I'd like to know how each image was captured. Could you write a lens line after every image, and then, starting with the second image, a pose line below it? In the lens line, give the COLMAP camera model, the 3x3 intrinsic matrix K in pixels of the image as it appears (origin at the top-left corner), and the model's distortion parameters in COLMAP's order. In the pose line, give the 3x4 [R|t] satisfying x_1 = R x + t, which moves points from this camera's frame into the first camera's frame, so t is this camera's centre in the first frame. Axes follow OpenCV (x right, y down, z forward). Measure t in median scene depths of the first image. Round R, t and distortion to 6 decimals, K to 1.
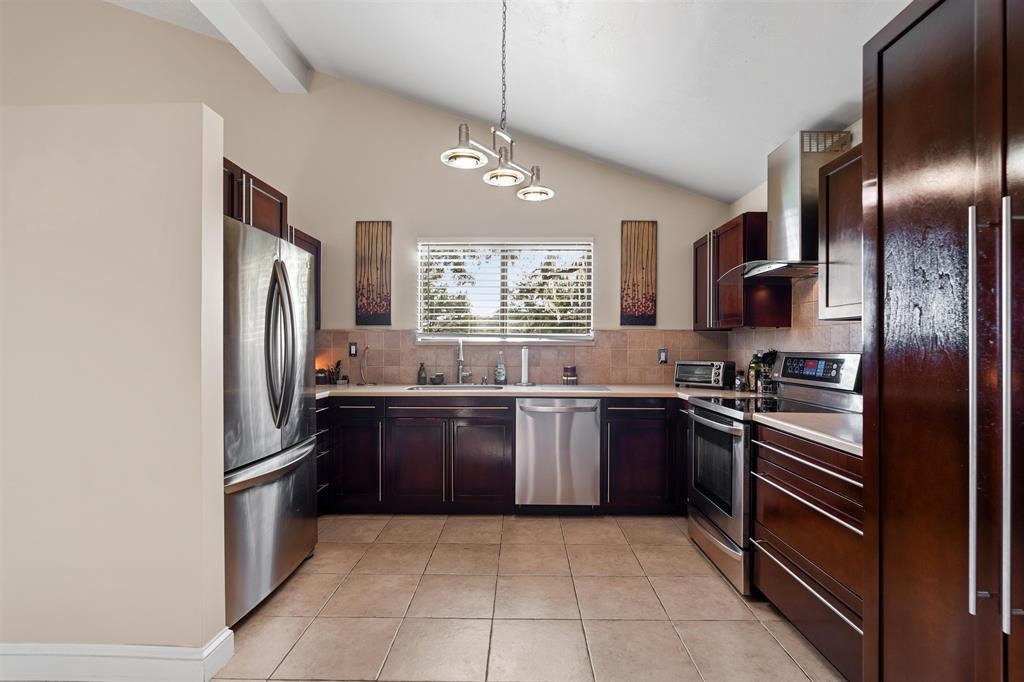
lens RADIAL K [[468.4, 0, 518.6], [0, 468.4, 338.0], [0, 0, 1]] dist [-0.002420, 0.000321]
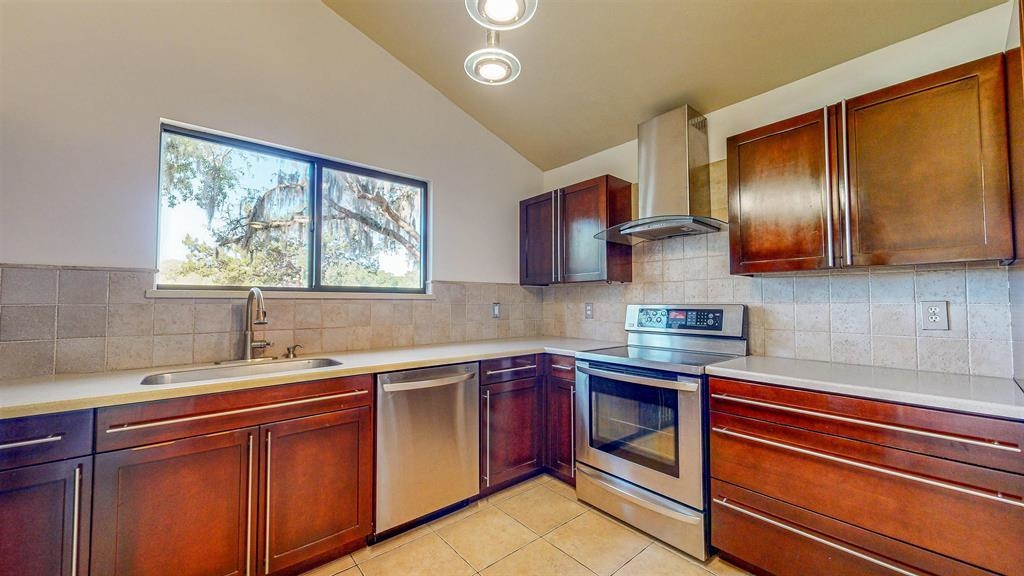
lens RADIAL K [[378.0, 0, 512.0], [0, 378.0, 288.0], [0, 0, 1]] dist [-0.000497, -0.000046]
pose [[0.754453, 0.022225, 0.655977, -0.191036], [-0.008484, 0.999673, -0.024112, 0.011731], [-0.656299, 0.012626, 0.754395, 0.390739]]
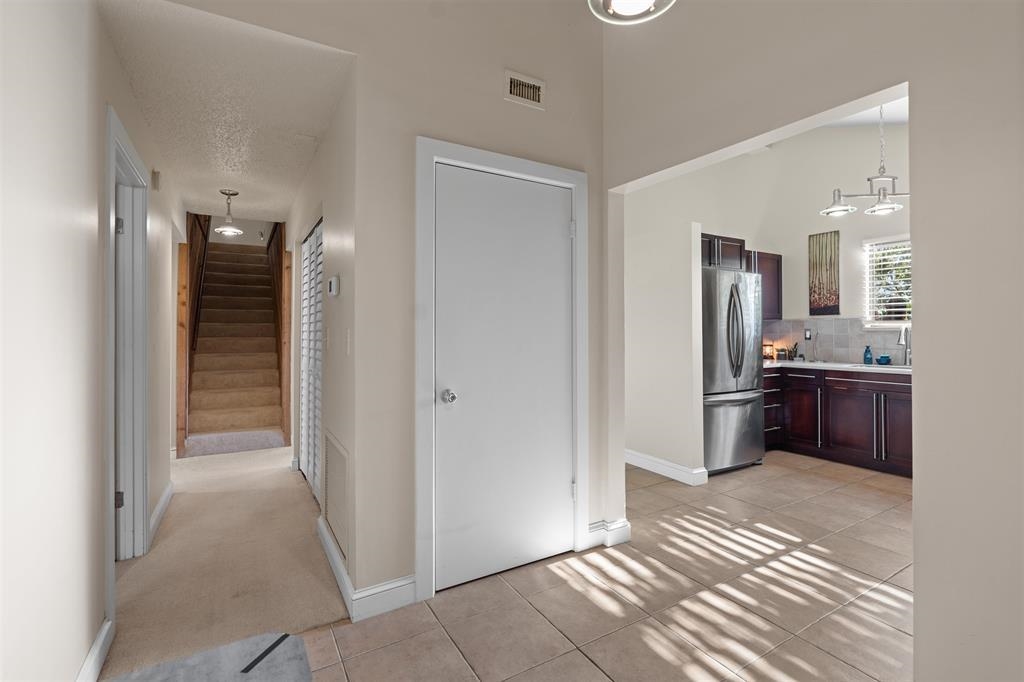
lens RADIAL K [[468.4, 0, 518.6], [0, 468.4, 338.0], [0, 0, 1]] dist [-0.002420, 0.000321]
pose [[0.526081, 0.010039, -0.850375, 0.335985], [0.018786, 0.999549, 0.023422, -0.010968], [0.850227, -0.028297, 0.525655, -0.373180]]
